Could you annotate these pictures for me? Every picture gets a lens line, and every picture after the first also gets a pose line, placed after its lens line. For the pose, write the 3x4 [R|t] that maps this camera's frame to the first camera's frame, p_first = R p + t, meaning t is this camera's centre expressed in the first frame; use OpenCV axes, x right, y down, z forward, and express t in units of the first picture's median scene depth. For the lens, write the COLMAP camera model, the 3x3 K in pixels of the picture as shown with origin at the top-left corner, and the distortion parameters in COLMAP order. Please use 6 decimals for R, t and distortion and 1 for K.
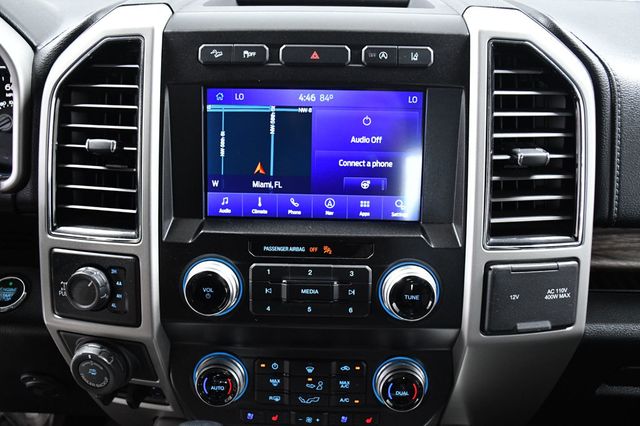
lens RADIAL K [[619.4, 0, 320.0], [0, 619.4, 213.0], [0, 0, 1]] dist [-0.033962, 0.006406]
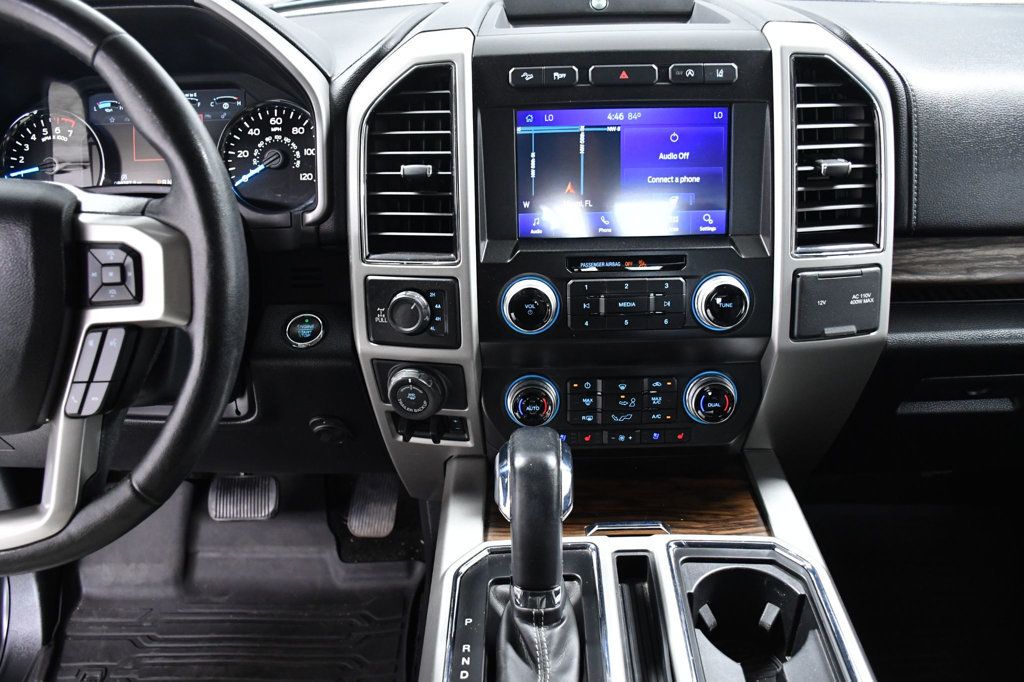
lens RADIAL K [[857.1, 0, 512.0], [0, 857.1, 341.0], [0, 0, 1]] dist [-0.119354, 0.095600]
pose [[0.999158, -0.041031, -0.000040, -0.205690], [0.040955, 0.997244, 0.061871, 0.088821], [-0.002499, -0.061820, 0.998084, -0.418675]]
